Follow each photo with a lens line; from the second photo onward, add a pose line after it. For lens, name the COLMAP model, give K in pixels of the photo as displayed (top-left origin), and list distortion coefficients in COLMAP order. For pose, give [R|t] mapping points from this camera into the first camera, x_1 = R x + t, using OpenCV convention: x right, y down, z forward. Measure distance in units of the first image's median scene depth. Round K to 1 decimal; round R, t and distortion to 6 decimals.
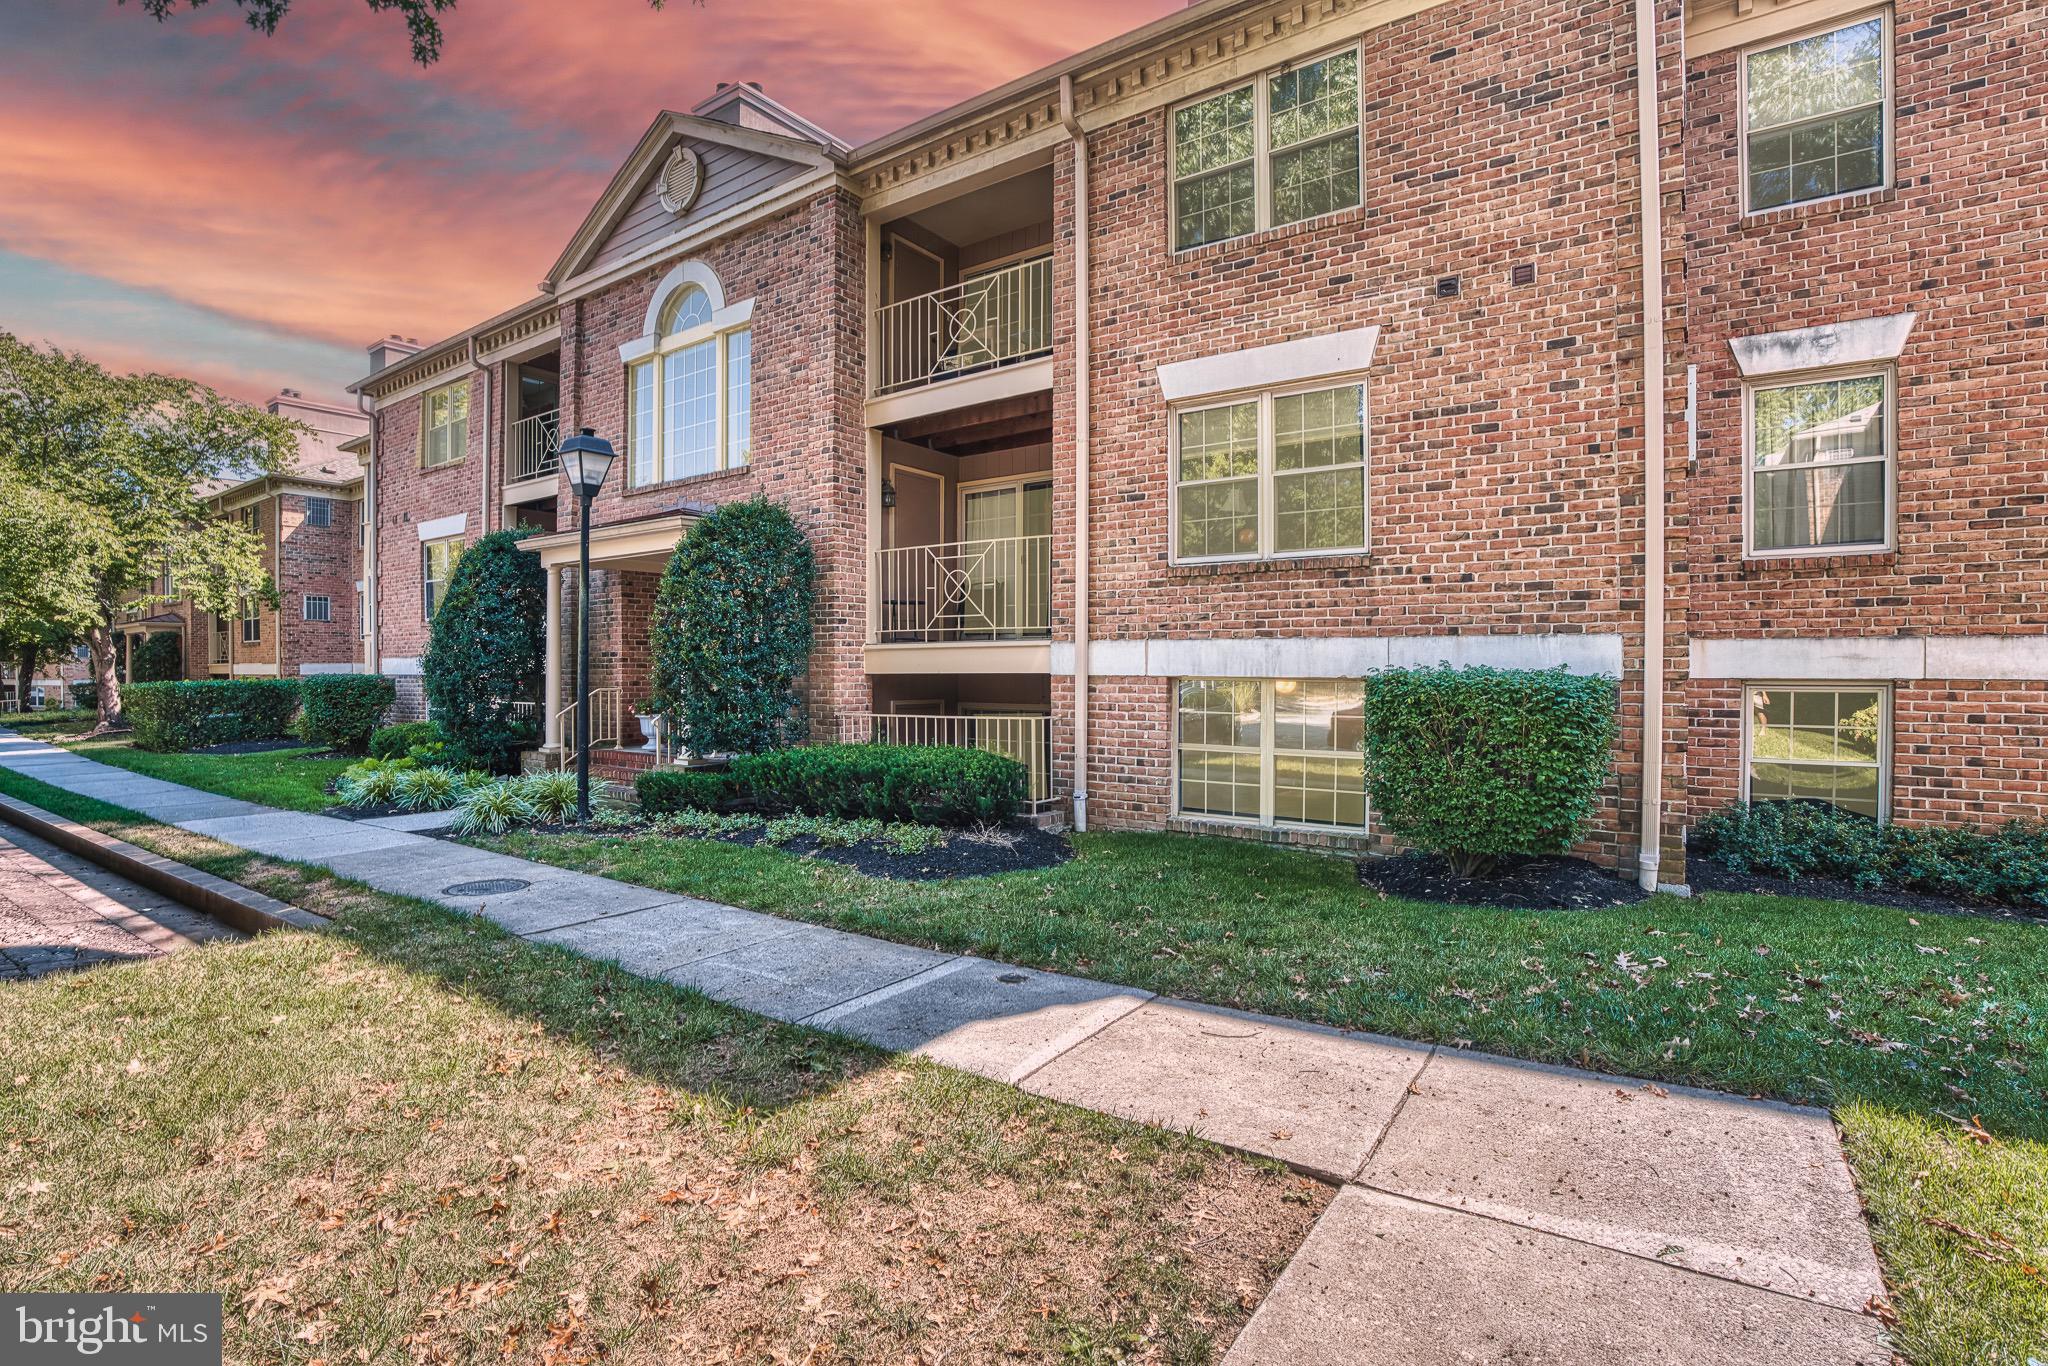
lens RADIAL K [[966.7, 0, 1024.0], [0, 966.7, 683.0], [0, 0, 1]] dist [-0.074893, 0.027167]
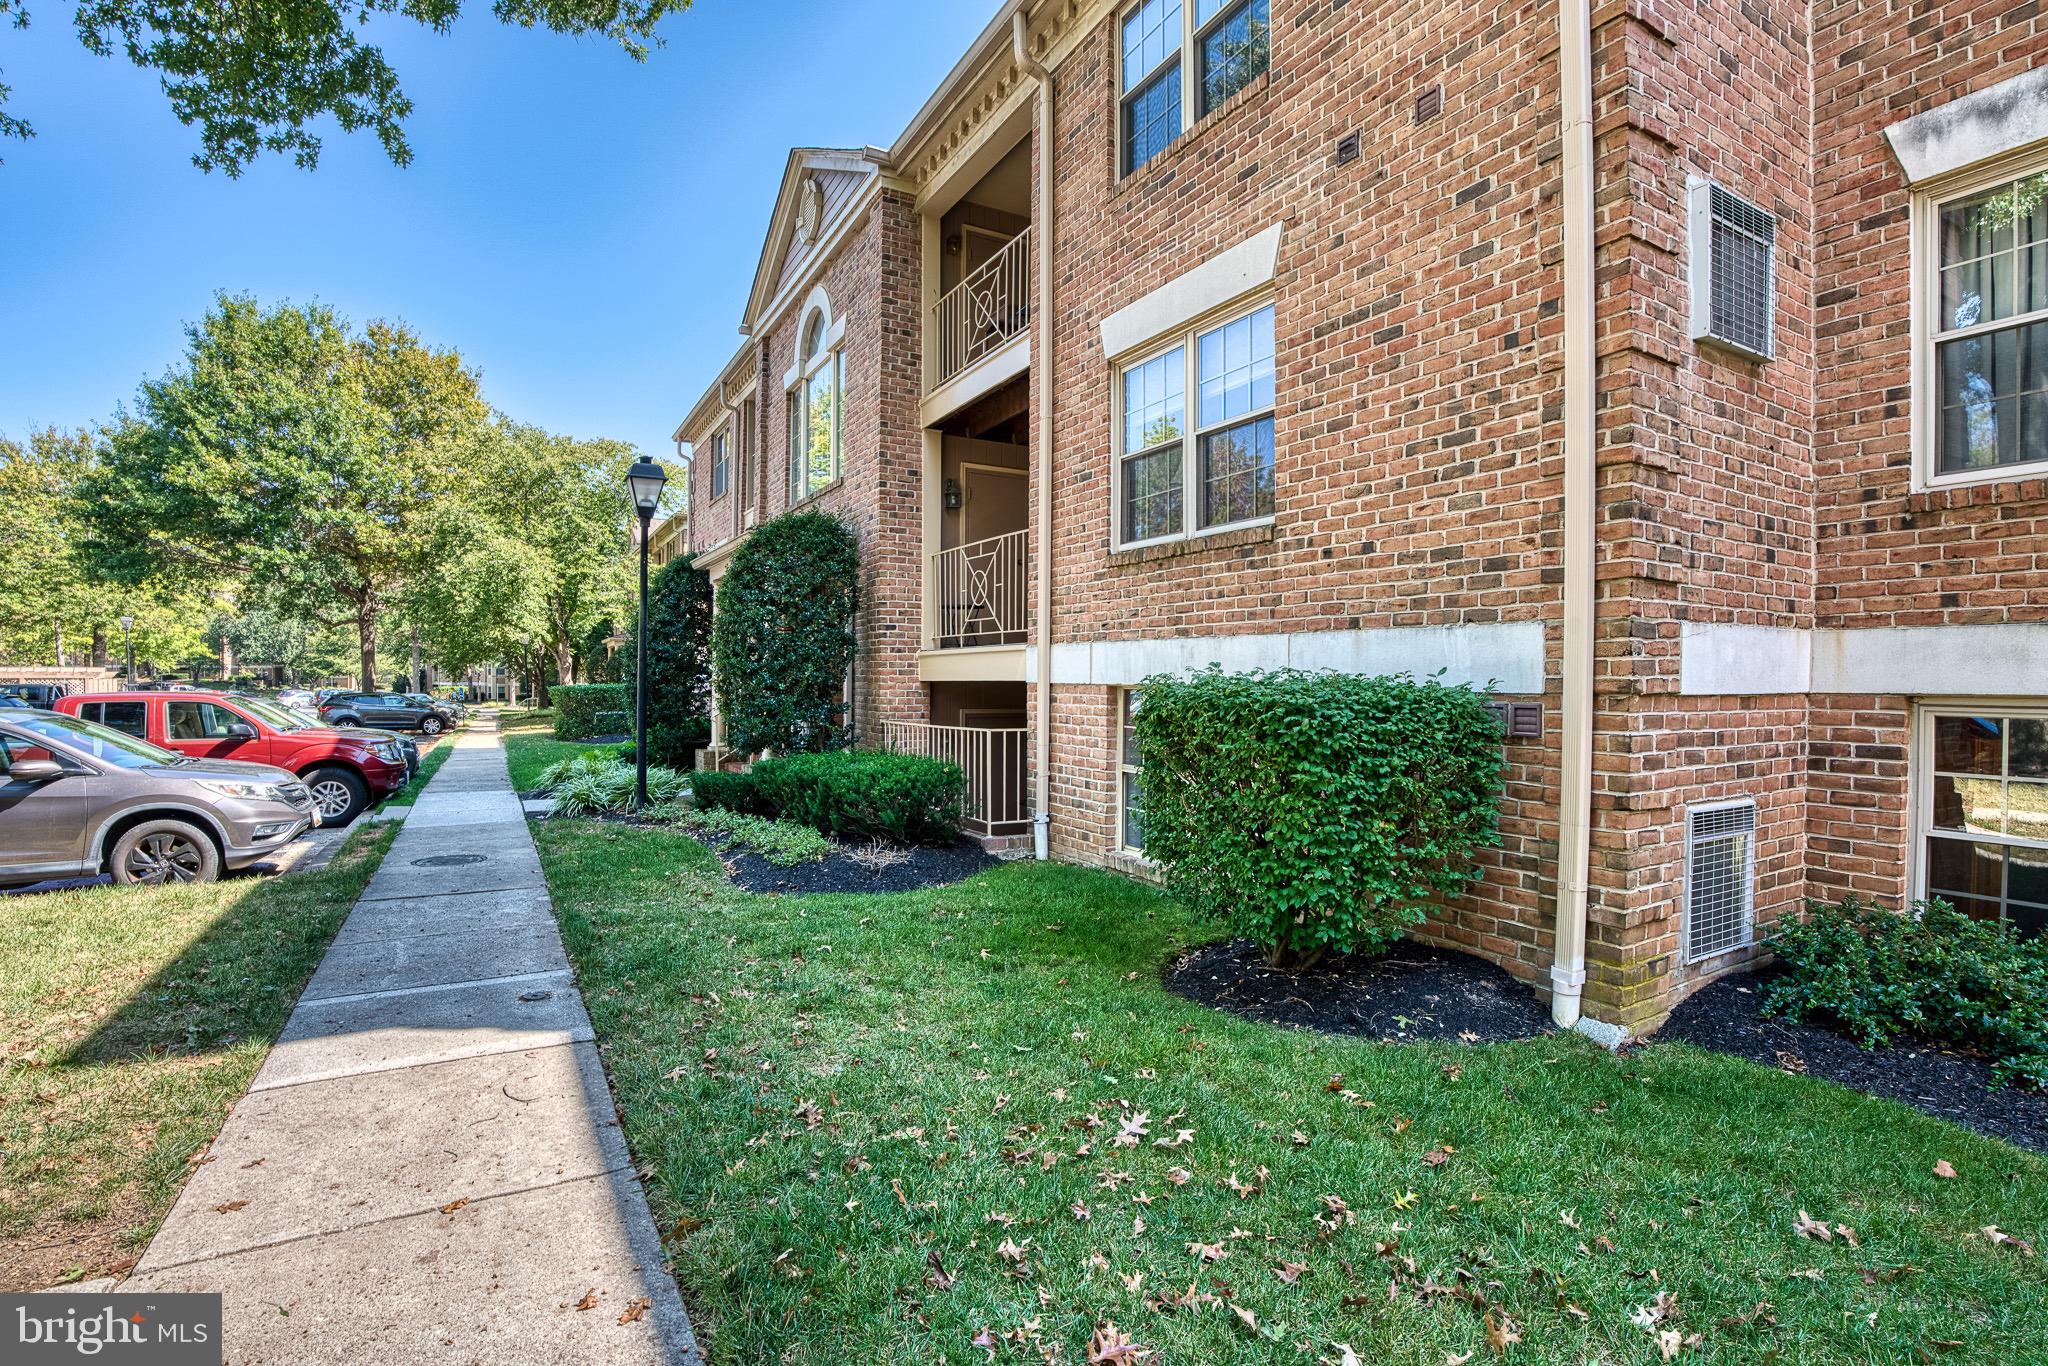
lens RADIAL K [[978.1, 0, 1020.8], [0, 978.1, 692.4], [0, 0, 1]] dist [-0.068218, 0.019268]
pose [[0.901115, 0.010703, -0.433448, 0.519631], [-0.011440, 0.999934, 0.000908, 0.000146], [0.433429, 0.004140, 0.901178, 0.222086]]
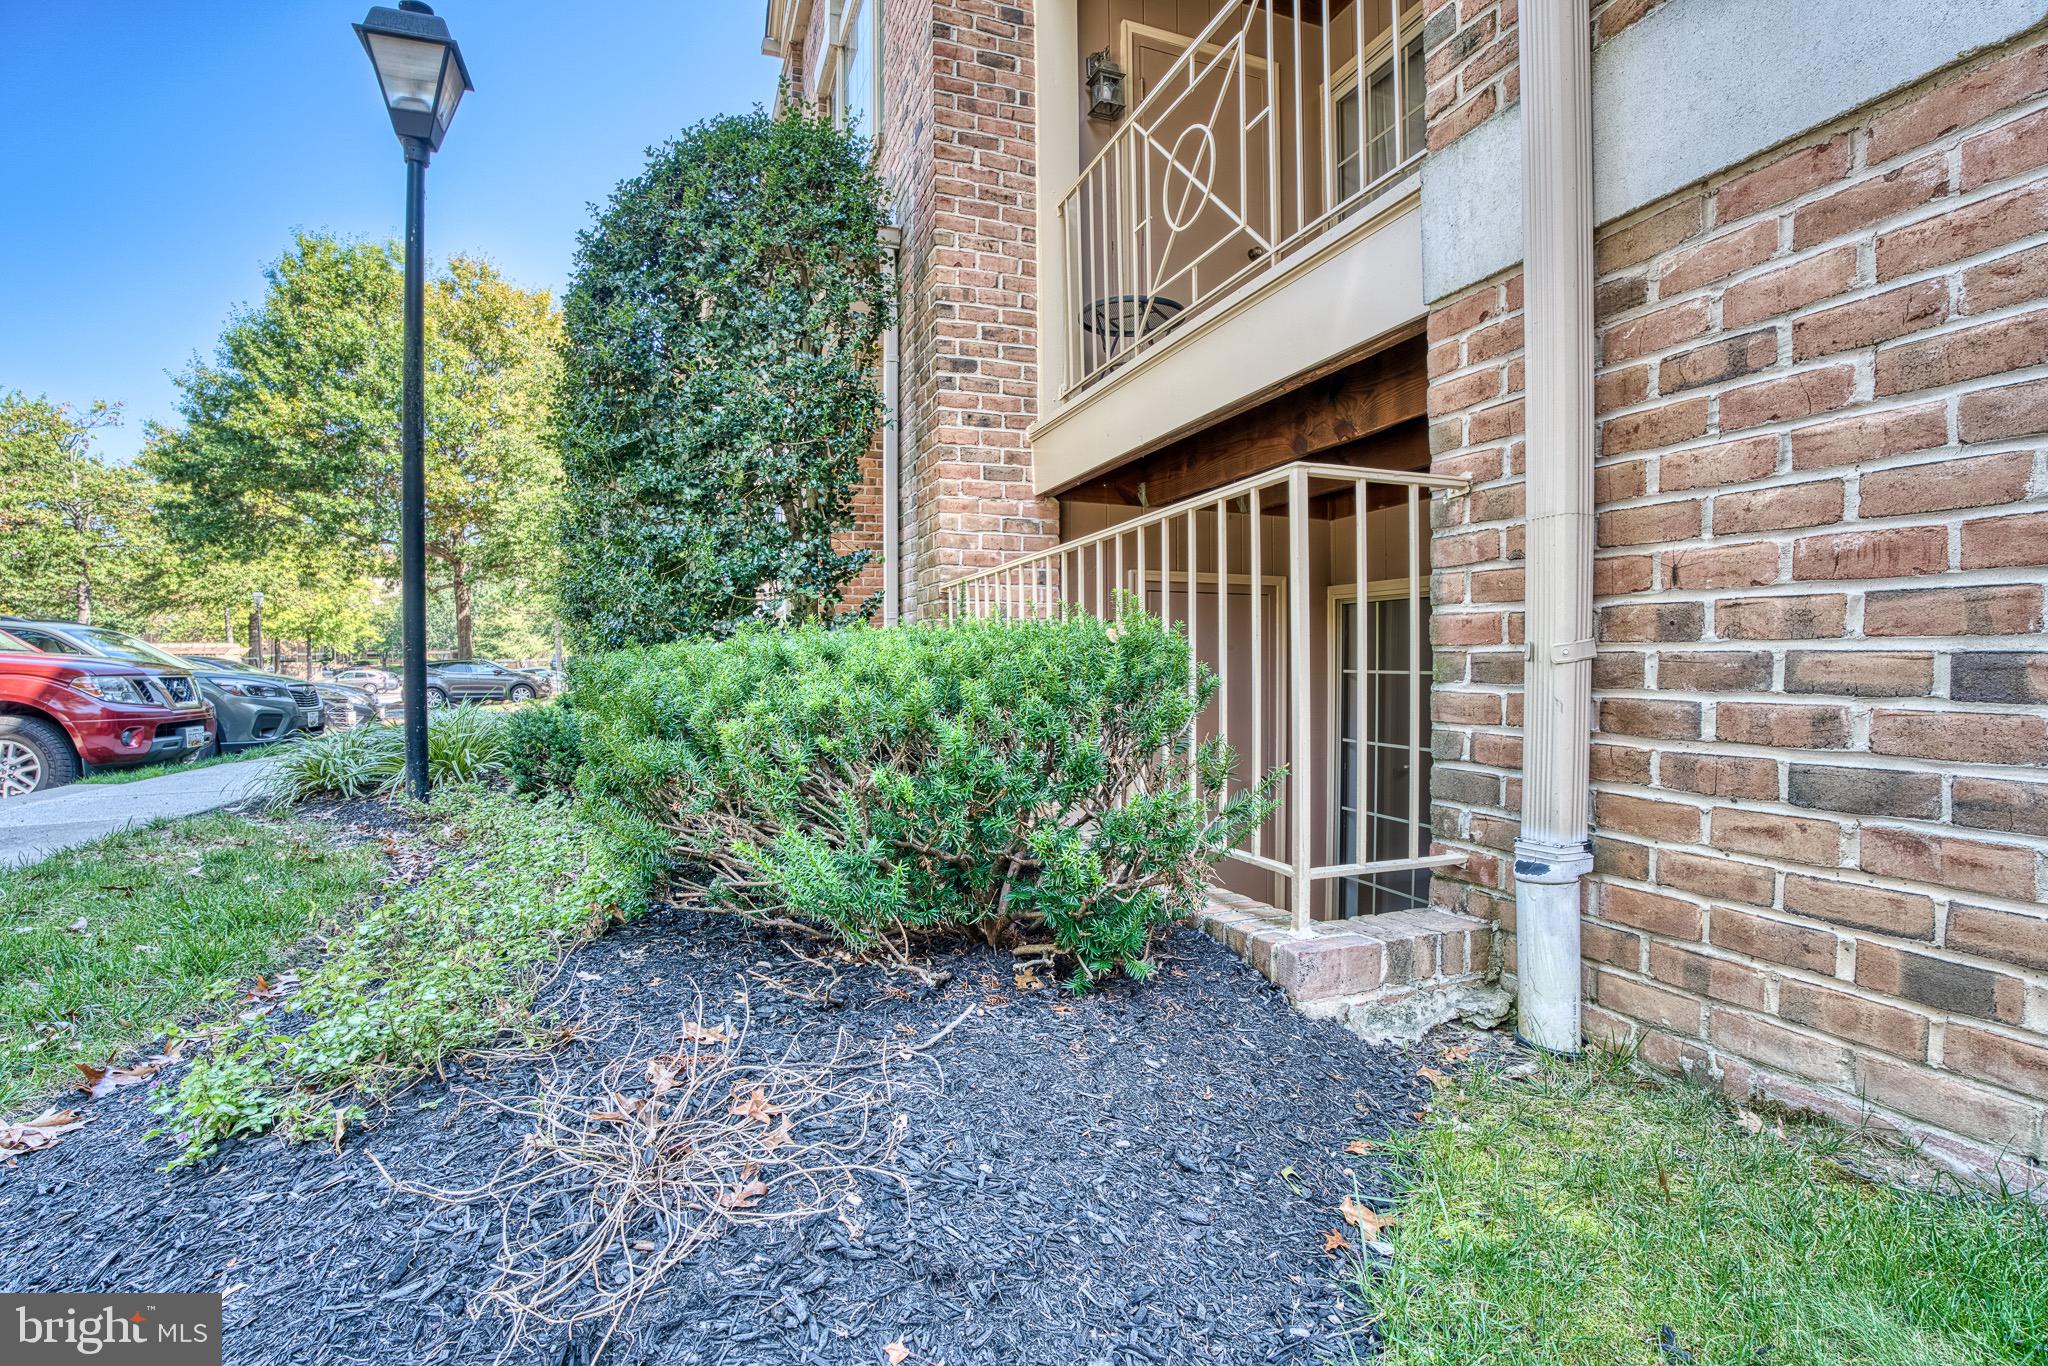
lens RADIAL K [[966.7, 0, 1024.0], [0, 966.7, 683.0], [0, 0, 1]] dist [-0.074893, 0.027167]
pose [[0.831656, 0.007664, -0.555239, 0.091171], [-0.001014, 0.999924, 0.012283, 0.095806], [0.555291, -0.009653, 0.831600, 0.949733]]
